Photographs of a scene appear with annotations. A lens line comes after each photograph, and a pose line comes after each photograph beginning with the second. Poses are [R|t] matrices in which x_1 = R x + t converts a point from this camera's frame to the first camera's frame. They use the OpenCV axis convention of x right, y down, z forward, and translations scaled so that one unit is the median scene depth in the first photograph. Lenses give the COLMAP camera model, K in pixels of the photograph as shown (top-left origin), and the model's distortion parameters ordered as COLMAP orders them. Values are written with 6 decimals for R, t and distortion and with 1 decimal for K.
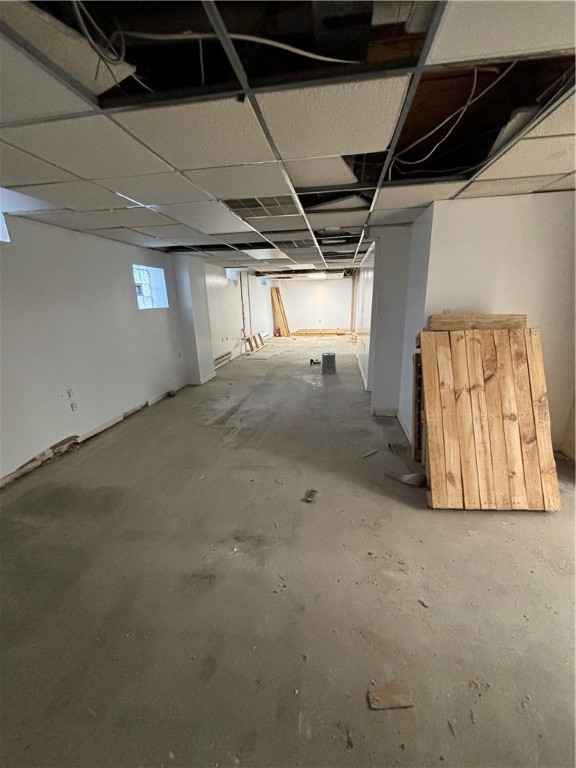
lens RADIAL K [[311.2, 0, 288.0], [0, 311.2, 384.0], [0, 0, 1]] dist [-0.001265, 0.000021]
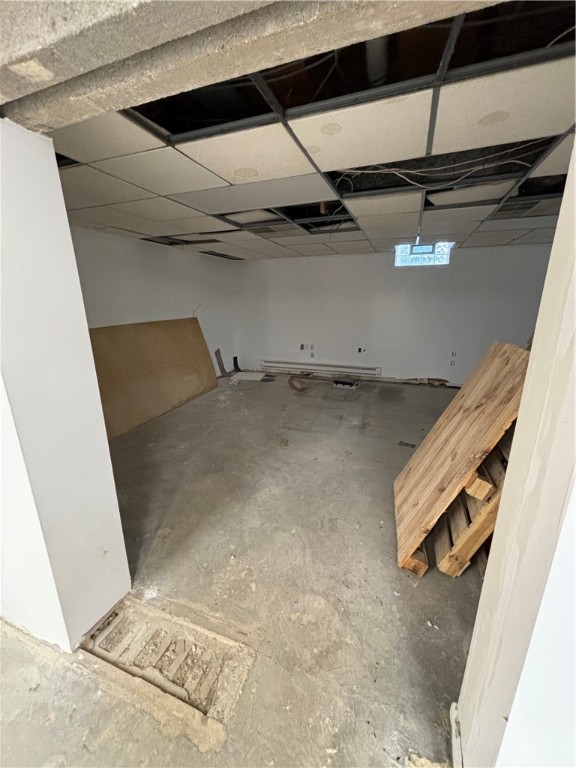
lens RADIAL K [[311.2, 0, 288.0], [0, 311.2, 384.0], [0, 0, 1]] dist [-0.001265, 0.000021]
pose [[-0.197952, 0.283584, -0.938294, 1.143508], [-0.249008, 0.911285, 0.327954, -0.160883], [0.948056, 0.298562, -0.109776, 0.483829]]
